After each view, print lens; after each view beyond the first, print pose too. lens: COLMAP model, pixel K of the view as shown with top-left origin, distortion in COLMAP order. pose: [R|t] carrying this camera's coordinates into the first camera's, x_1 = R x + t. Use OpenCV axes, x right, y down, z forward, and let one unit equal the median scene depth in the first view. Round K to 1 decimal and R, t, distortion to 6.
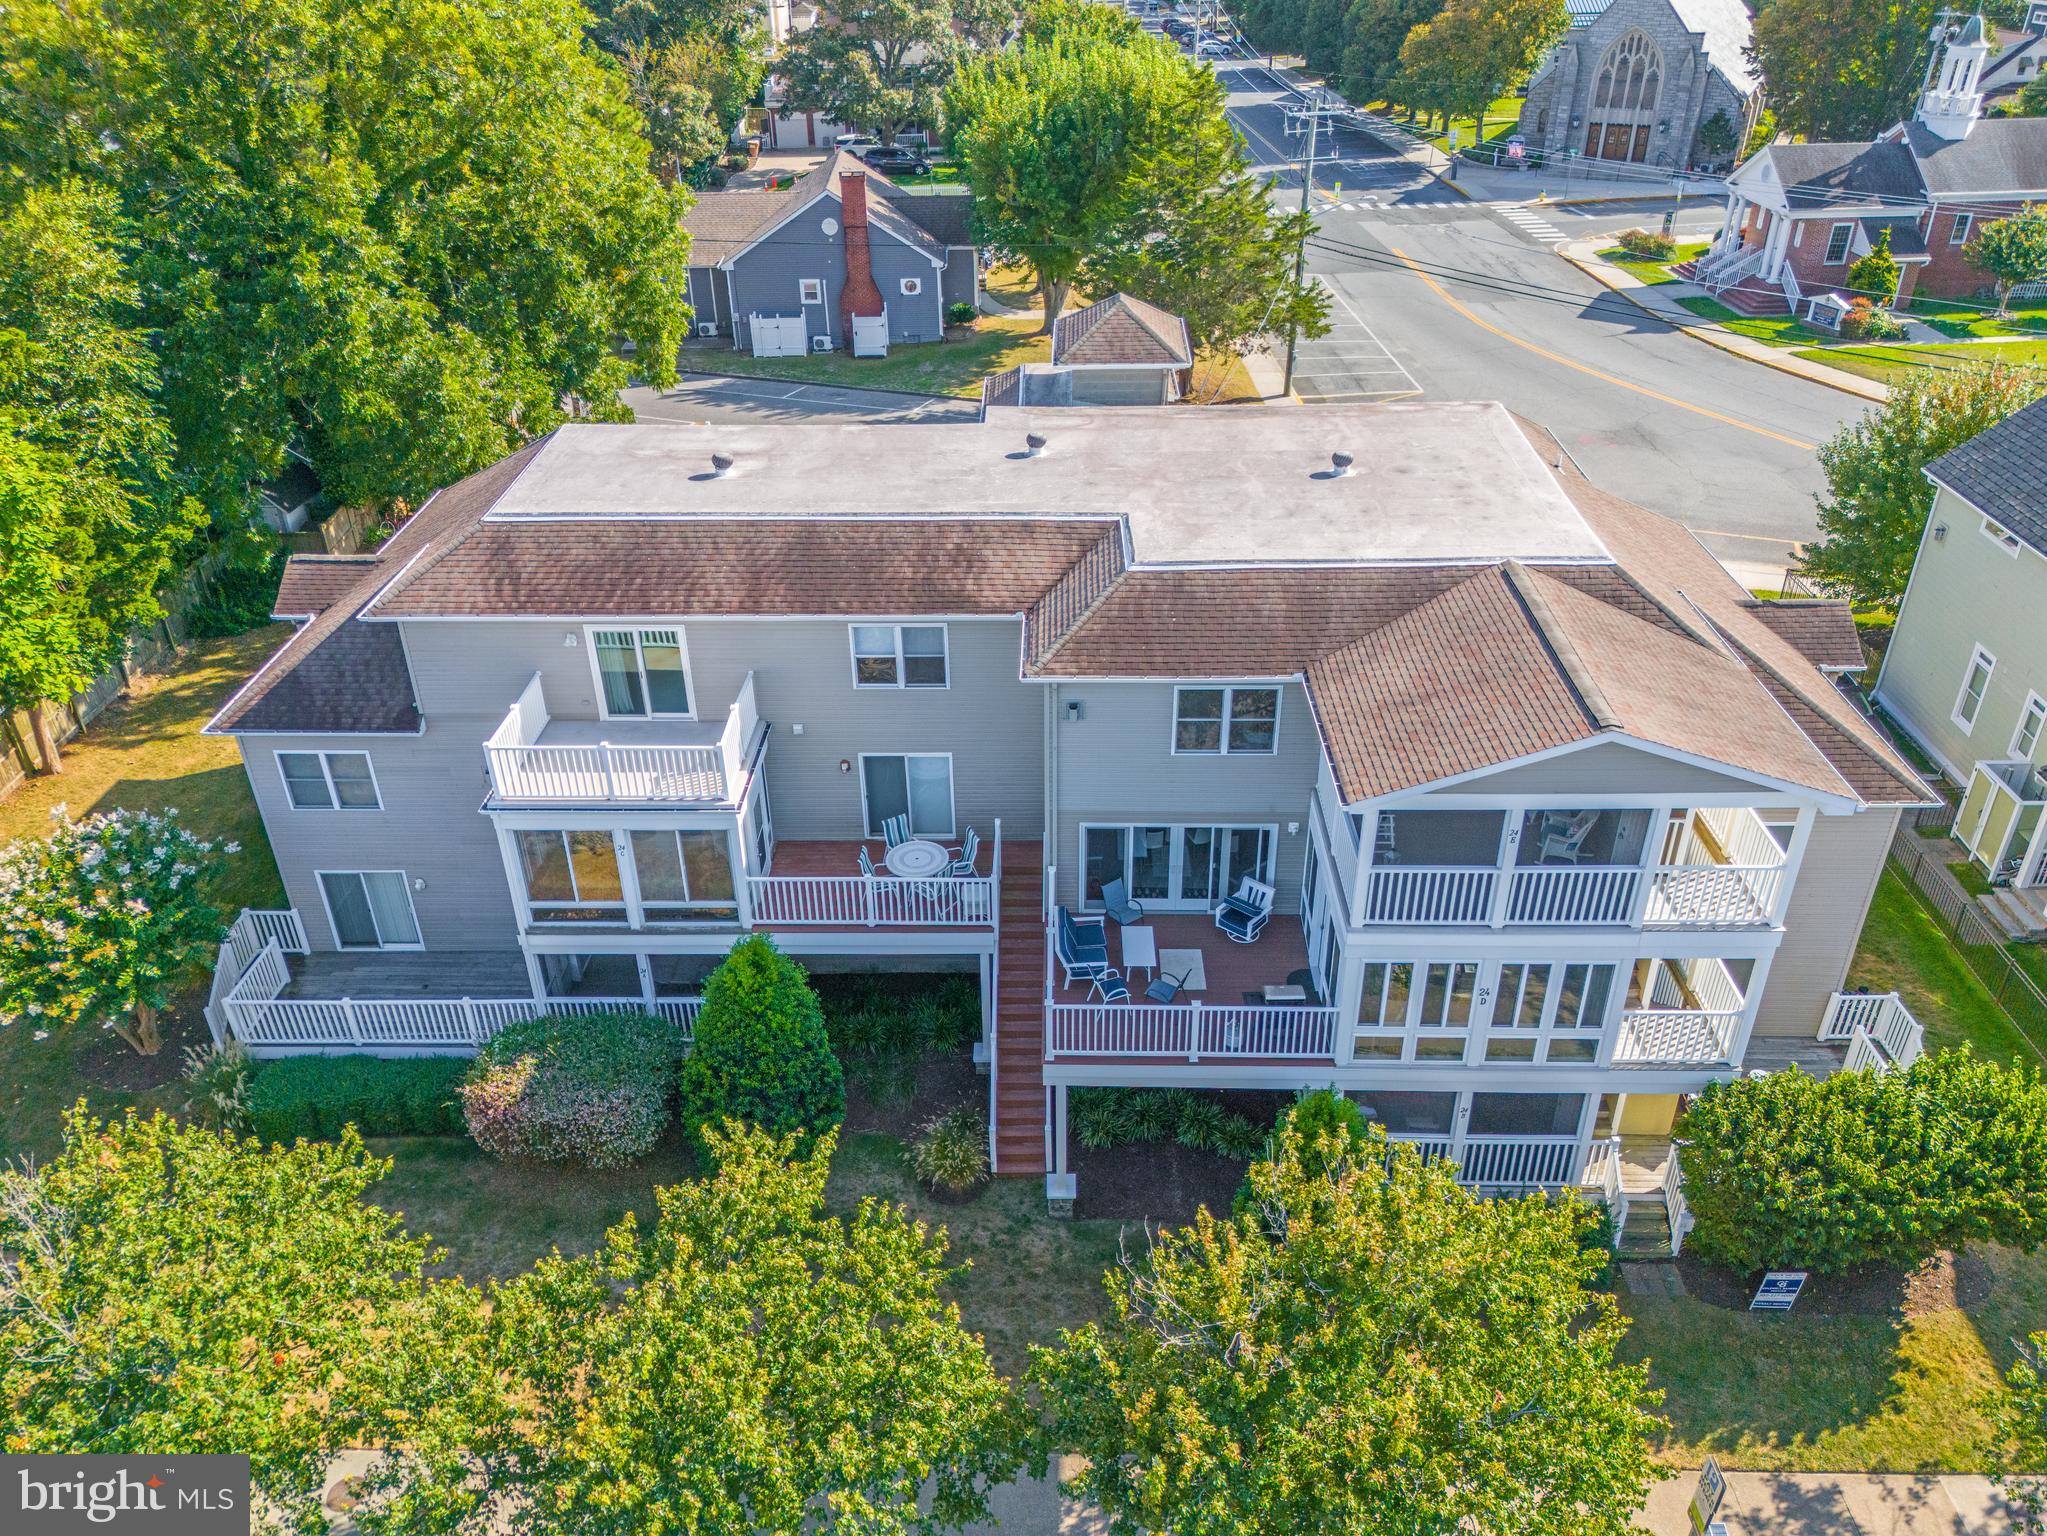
lens RADIAL K [[1519.4, 0, 1020.4], [0, 1519.4, 763.0], [0, 0, 1]] dist [0.068547, -0.044945]
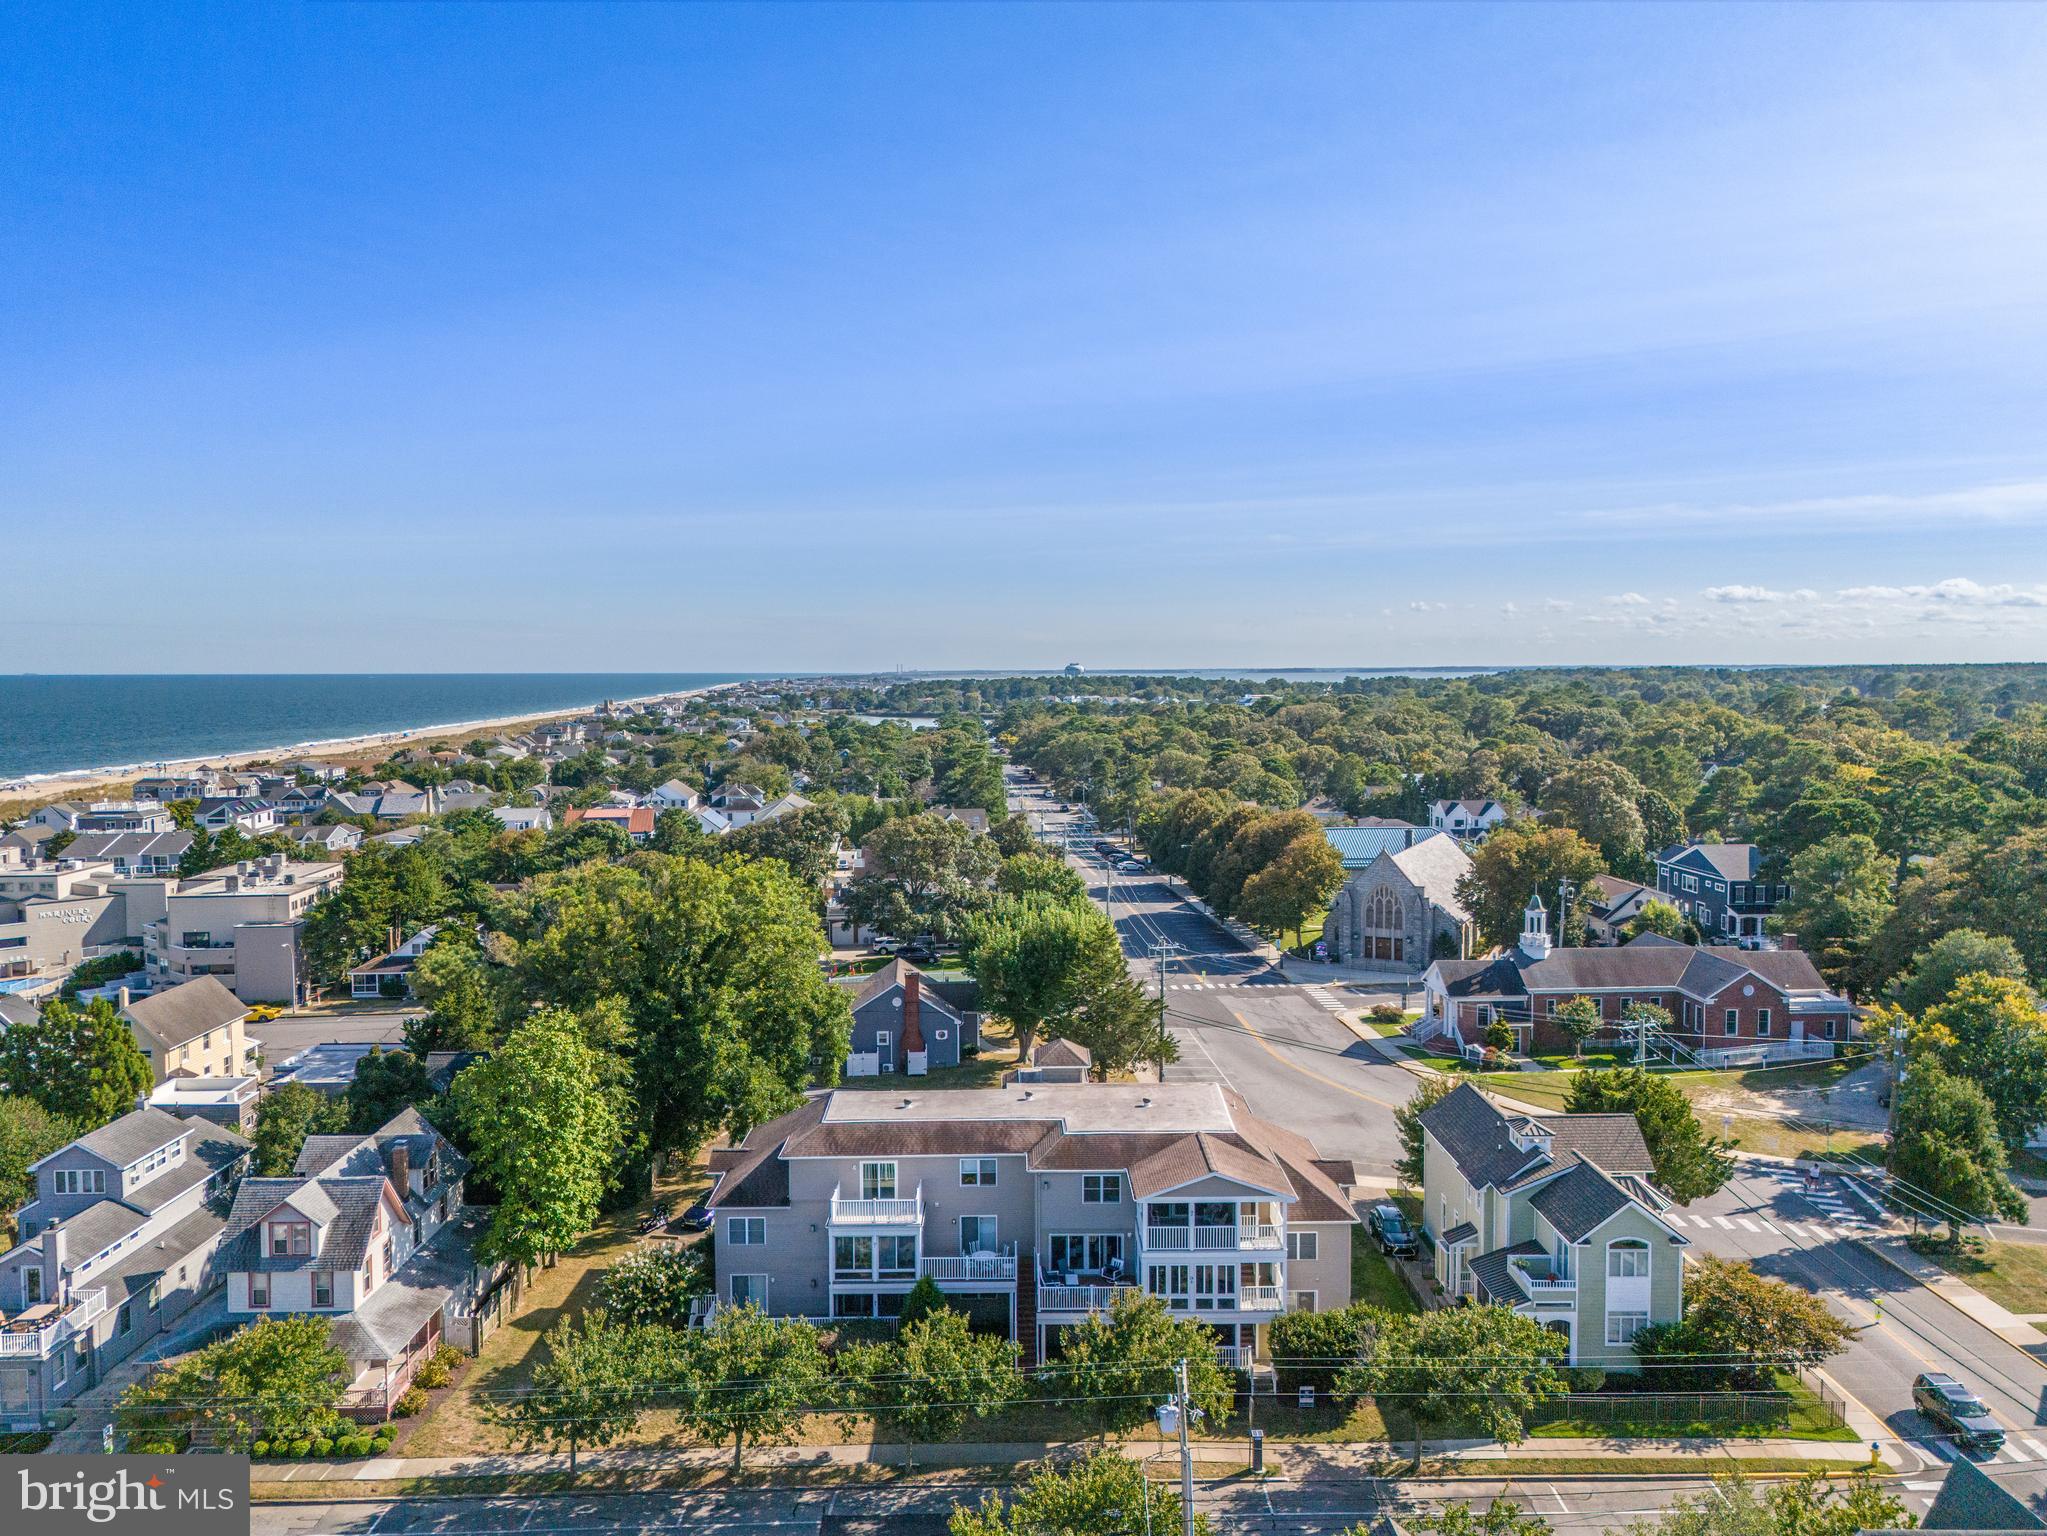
lens RADIAL K [[1519.4, 0, 1031.9], [0, 1519.4, 756.8], [0, 0, 1]] dist [0.068547, -0.044945]
pose [[0.999334, 0.007138, 0.035799, -0.060396], [0.010260, 0.886230, -0.463132, 0.356624], [-0.035032, 0.463191, 0.885566, -1.153357]]
